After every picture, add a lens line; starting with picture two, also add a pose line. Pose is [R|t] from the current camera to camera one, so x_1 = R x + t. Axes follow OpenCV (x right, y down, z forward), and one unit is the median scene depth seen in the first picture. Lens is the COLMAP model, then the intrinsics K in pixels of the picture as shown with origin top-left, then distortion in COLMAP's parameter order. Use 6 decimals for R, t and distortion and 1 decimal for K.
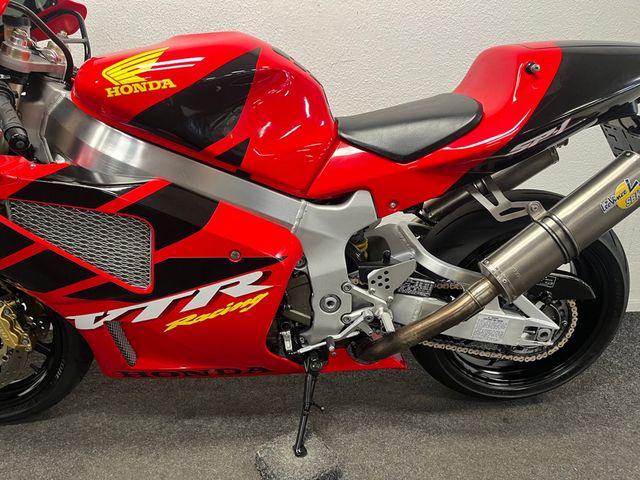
lens RADIAL K [[477.5, 0, 320.0], [0, 477.5, 240.0], [0, 0, 1]] dist [0.098463, -0.148384]
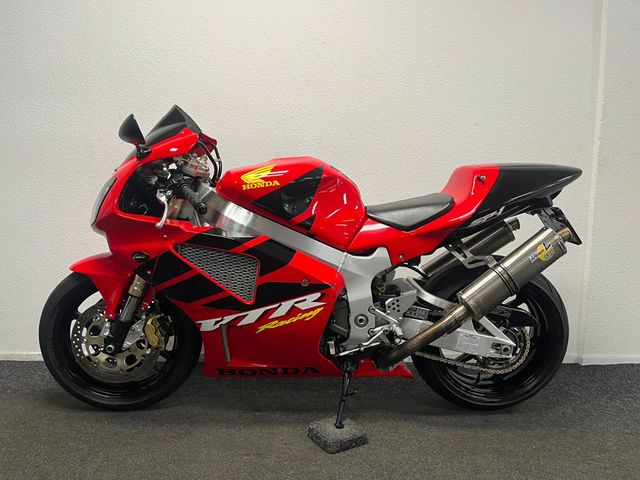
lens RADIAL K [[477.5, 0, 320.0], [0, 477.5, 240.0], [0, 0, 1]] dist [0.098463, -0.148384]
pose [[0.999112, 0.018772, -0.037719, -0.059337], [-0.026548, 0.975666, -0.217647, 0.224850], [0.032715, 0.218456, 0.975298, -0.580361]]
